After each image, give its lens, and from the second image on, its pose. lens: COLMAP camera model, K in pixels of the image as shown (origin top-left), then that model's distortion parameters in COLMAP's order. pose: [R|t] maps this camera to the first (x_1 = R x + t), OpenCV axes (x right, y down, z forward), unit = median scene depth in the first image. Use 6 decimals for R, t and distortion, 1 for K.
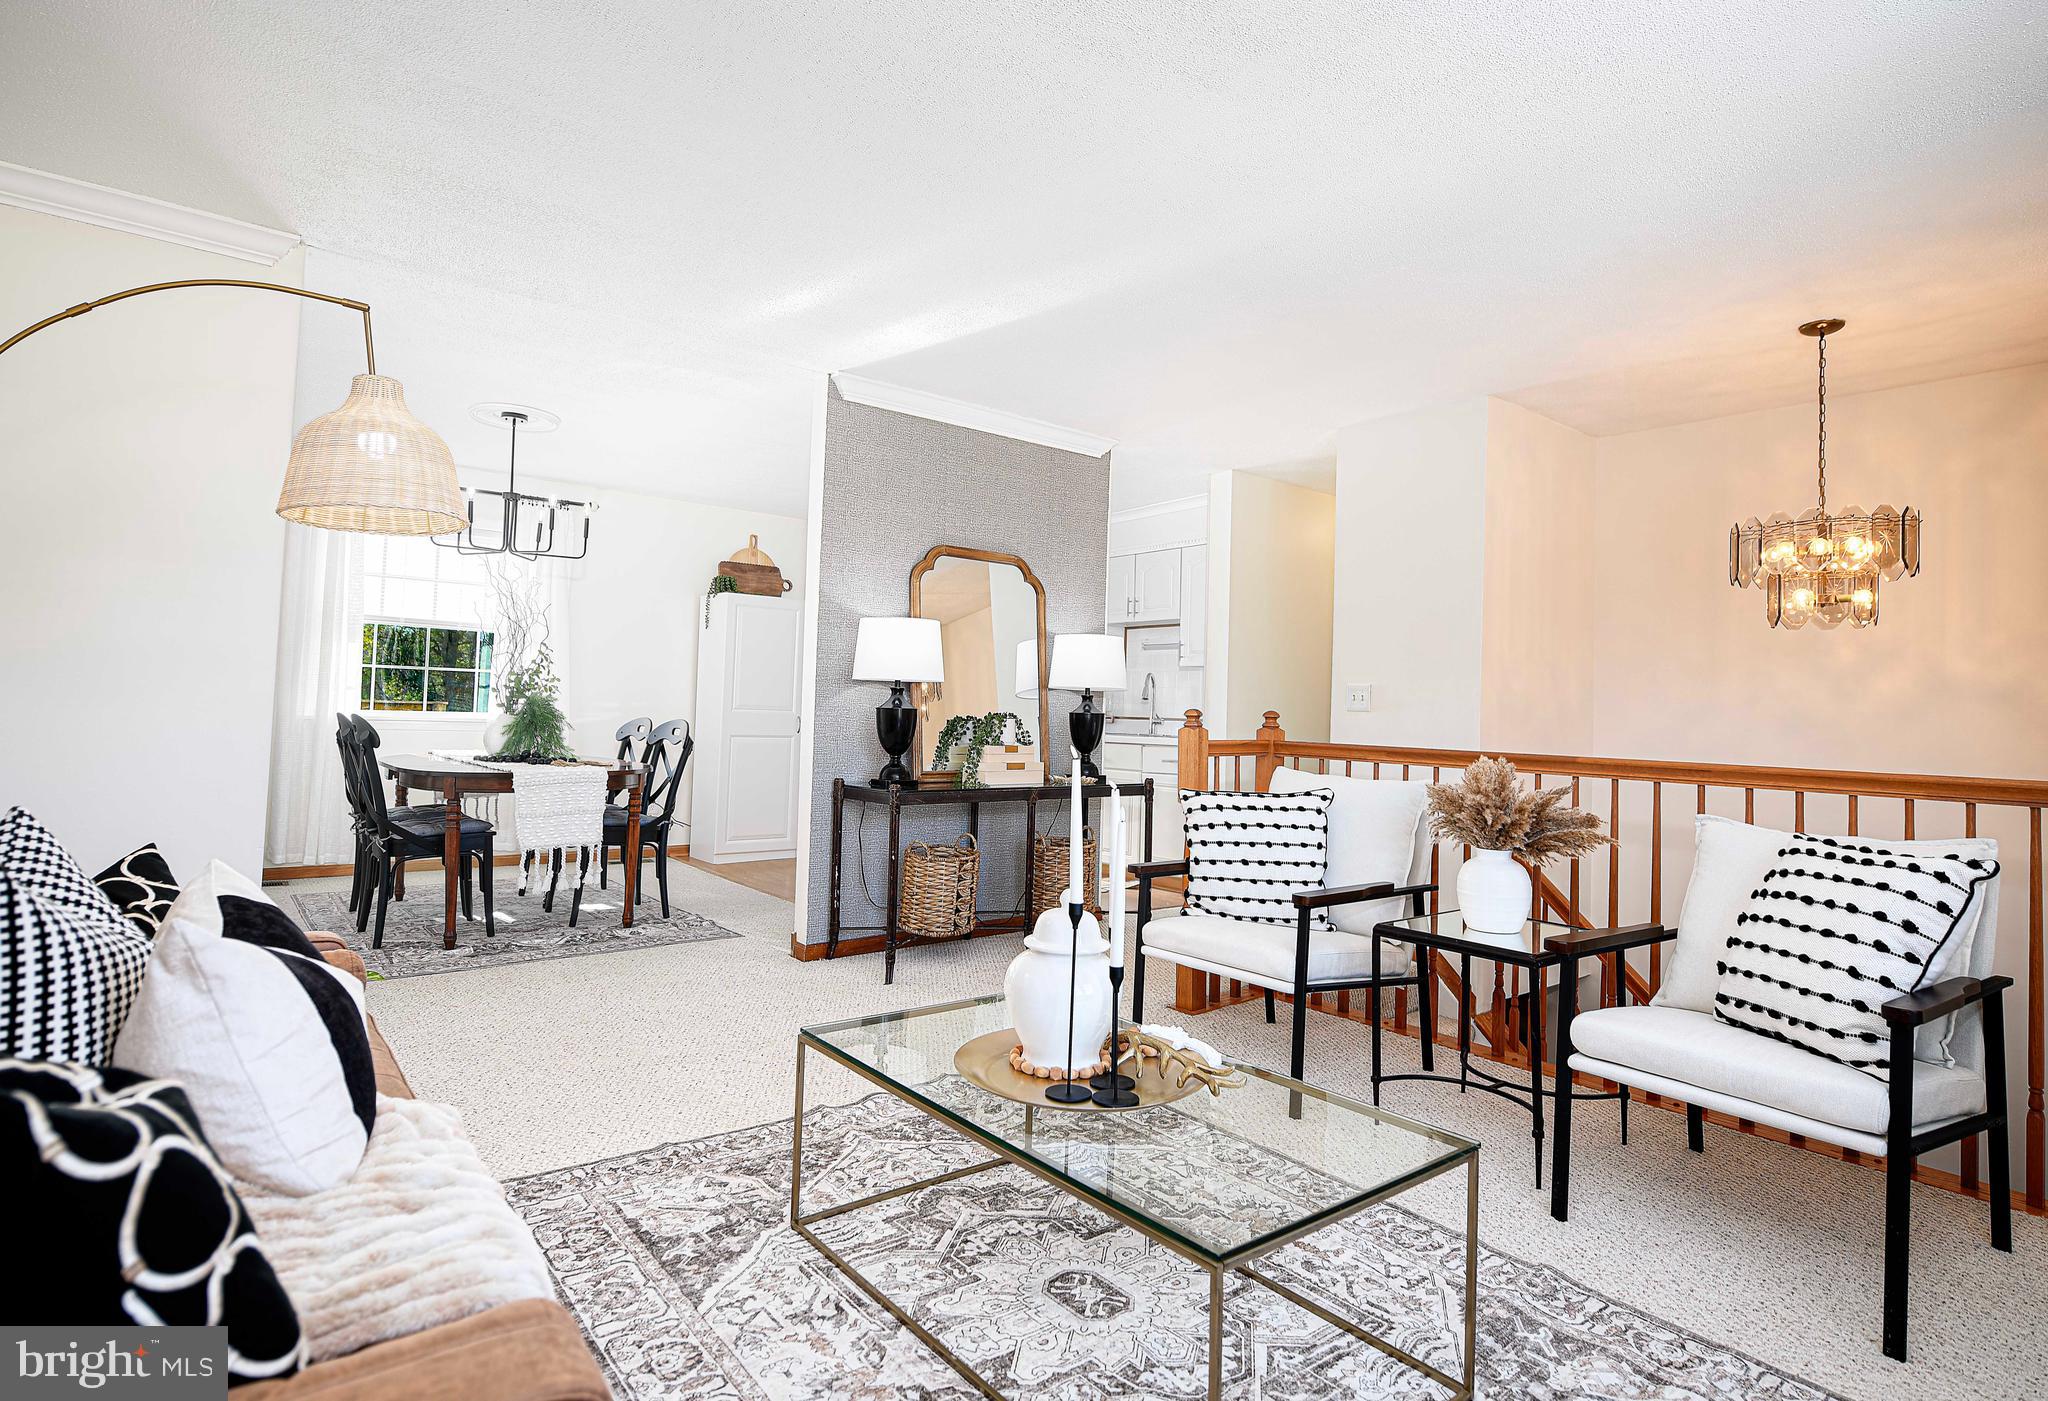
lens RADIAL K [[1067.6, 0, 1059.1], [0, 1067.6, 671.5], [0, 0, 1]] dist [-0.011088, -0.003078]
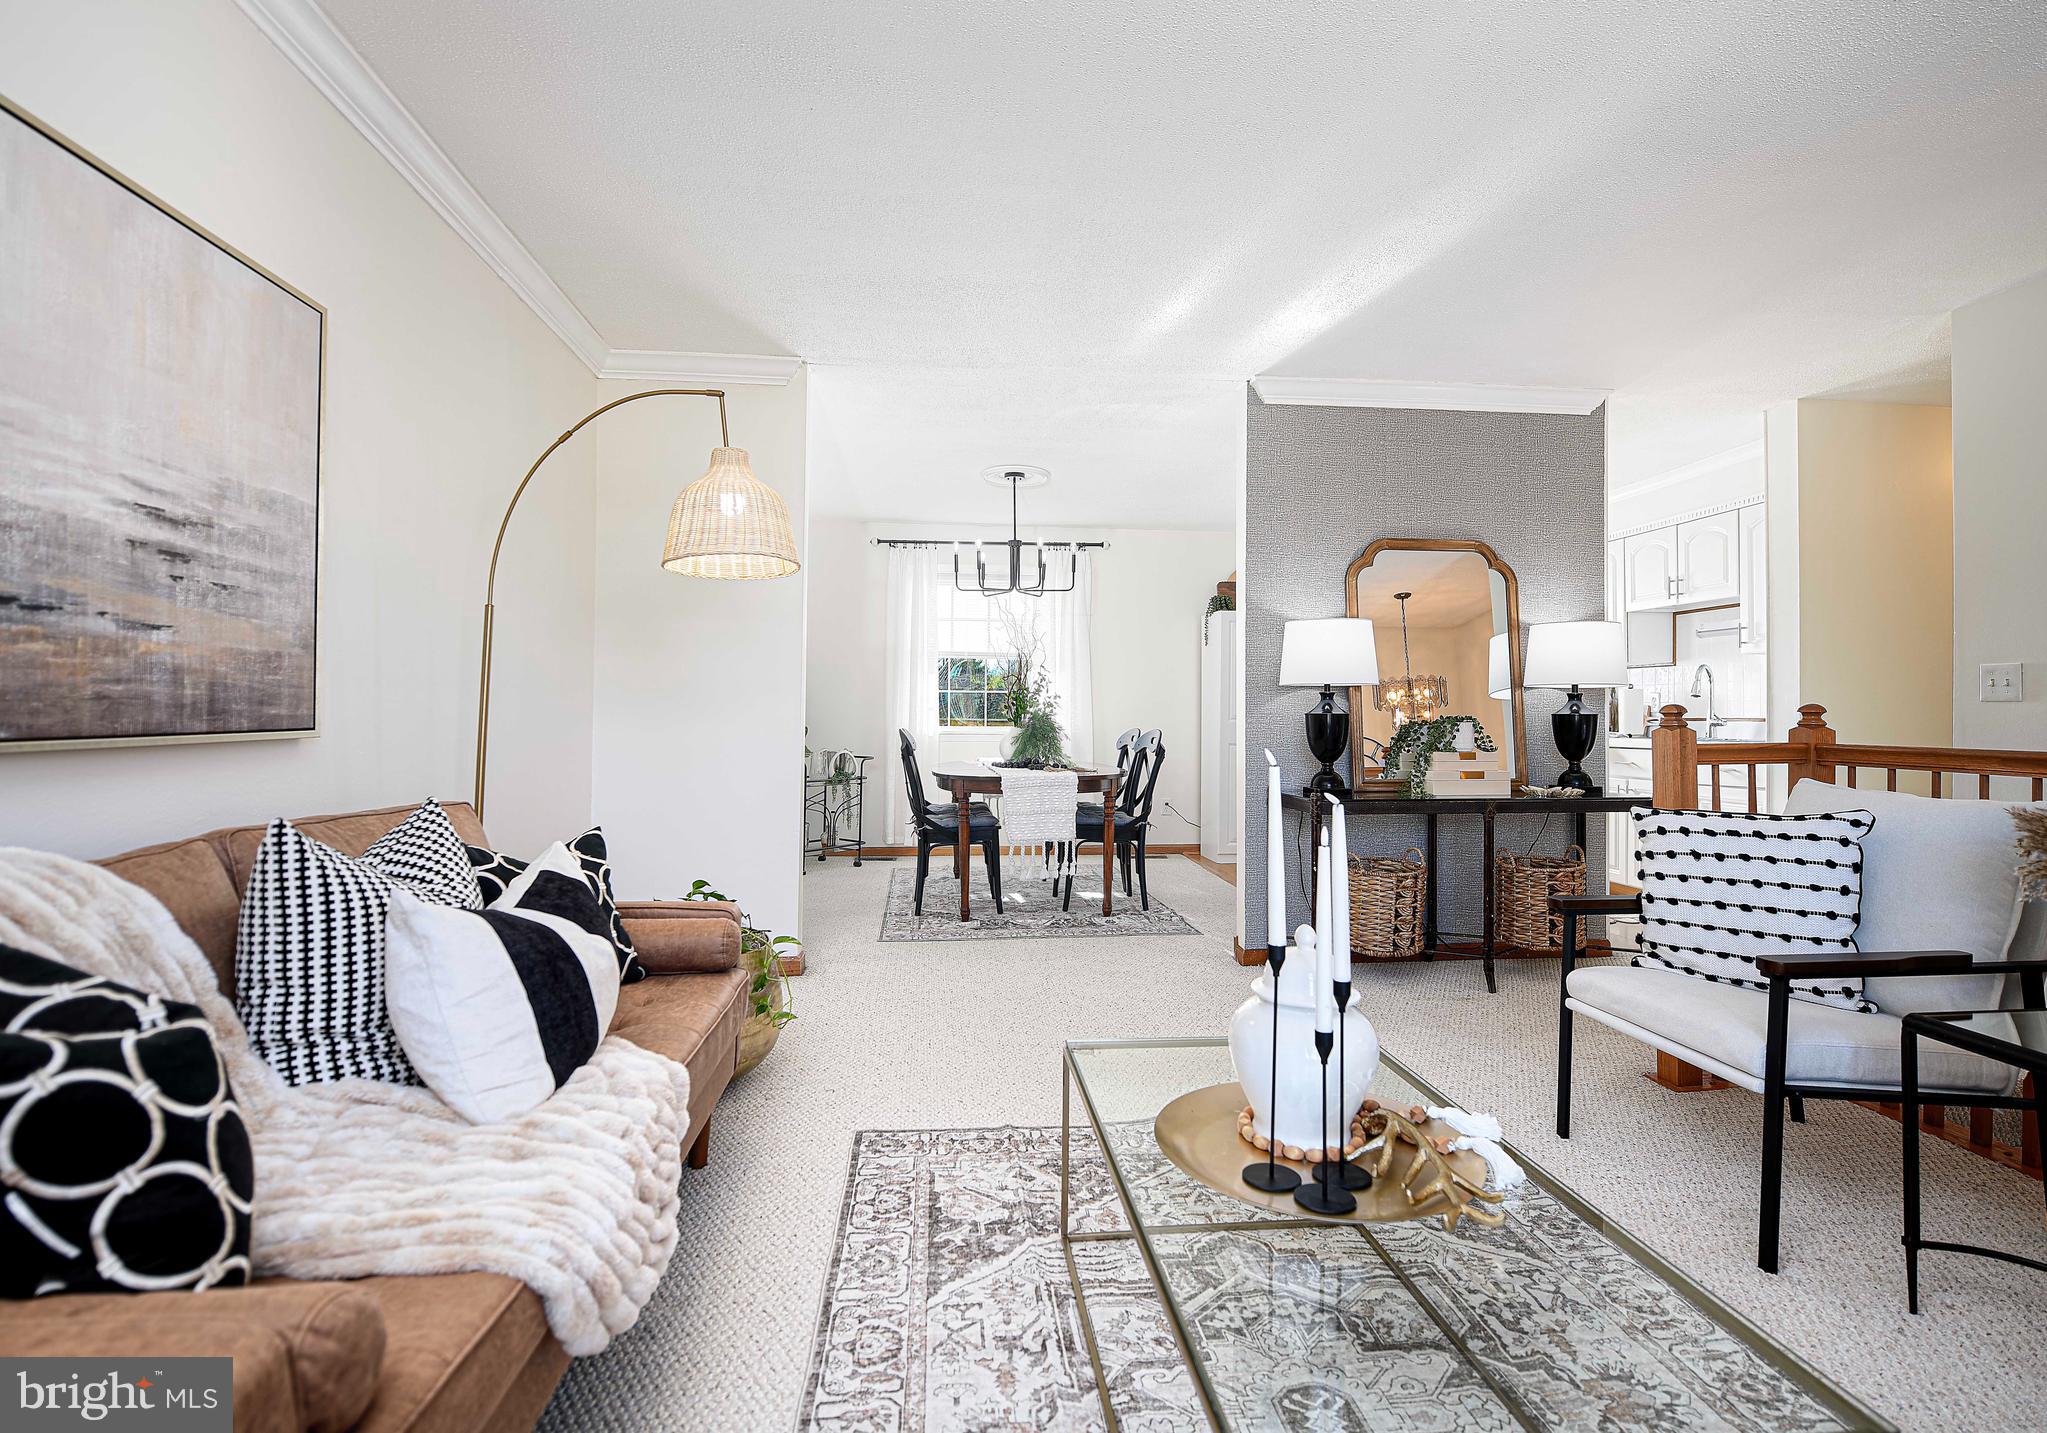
lens RADIAL K [[978.0, 0, 1022.3], [0, 978.0, 703.9], [0, 0, 1]] dist [-0.014284, -0.002558]
pose [[0.826308, -0.031028, -0.562364, 0.209616], [0.041091, 0.999142, 0.005250, 0.017870], [0.561718, -0.027446, 0.826873, 0.217519]]
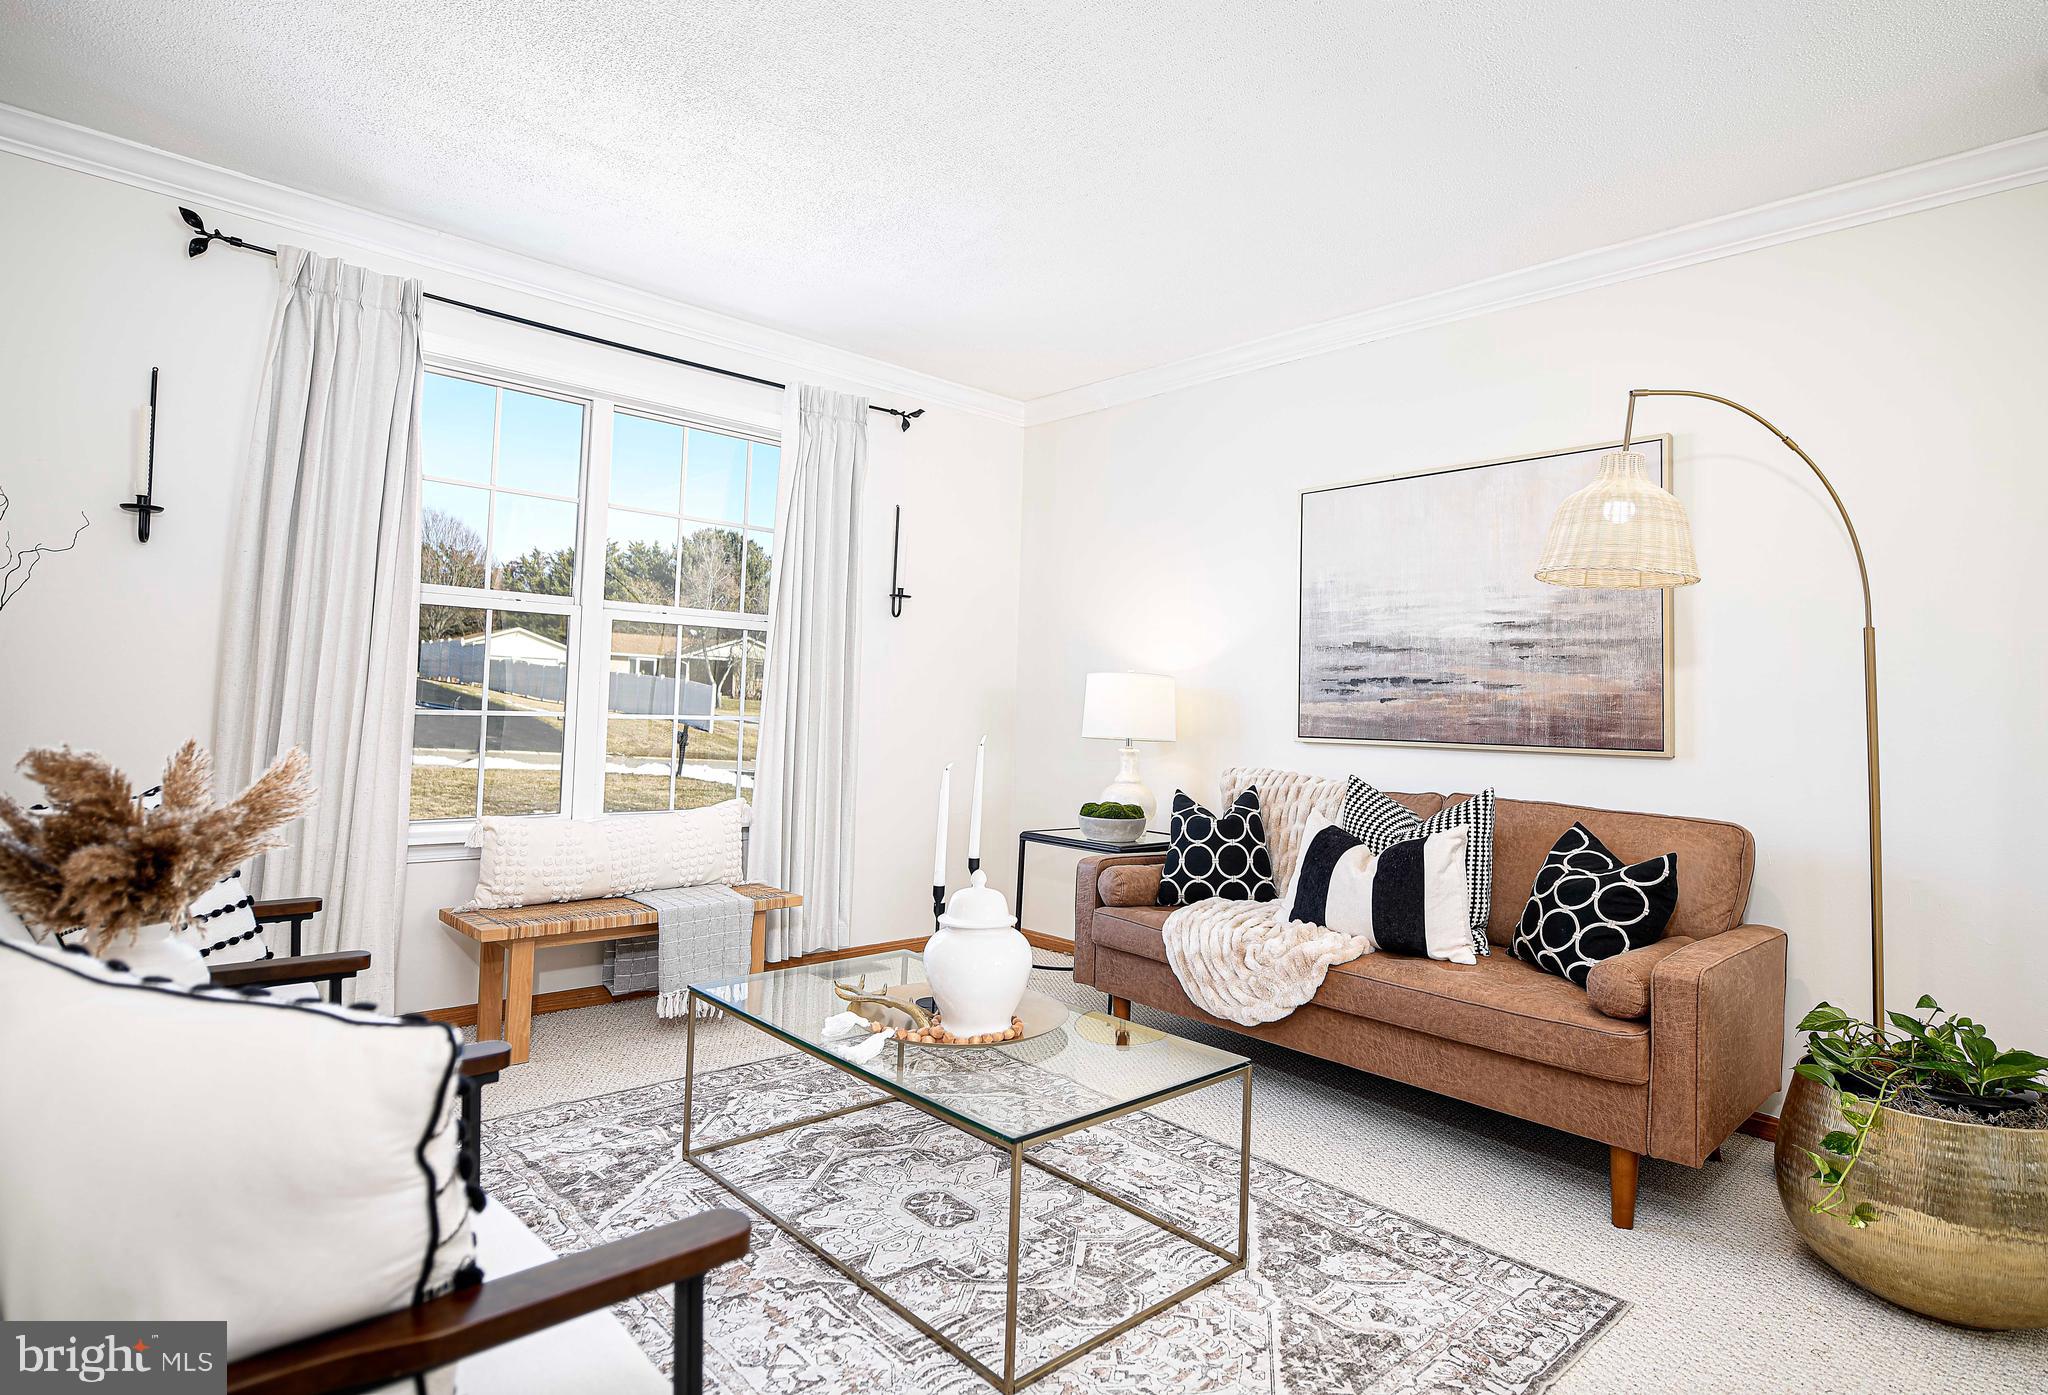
lens RADIAL K [[1081.0, 0, 1036.1], [0, 1081.0, 664.4], [0, 0, 1]] dist [-0.006806, -0.003209]
pose [[-0.996350, -0.067367, -0.052426, 0.018966], [-0.062825, 0.994488, -0.083942, 0.068593], [0.057792, -0.080342, -0.995091, 1.743120]]
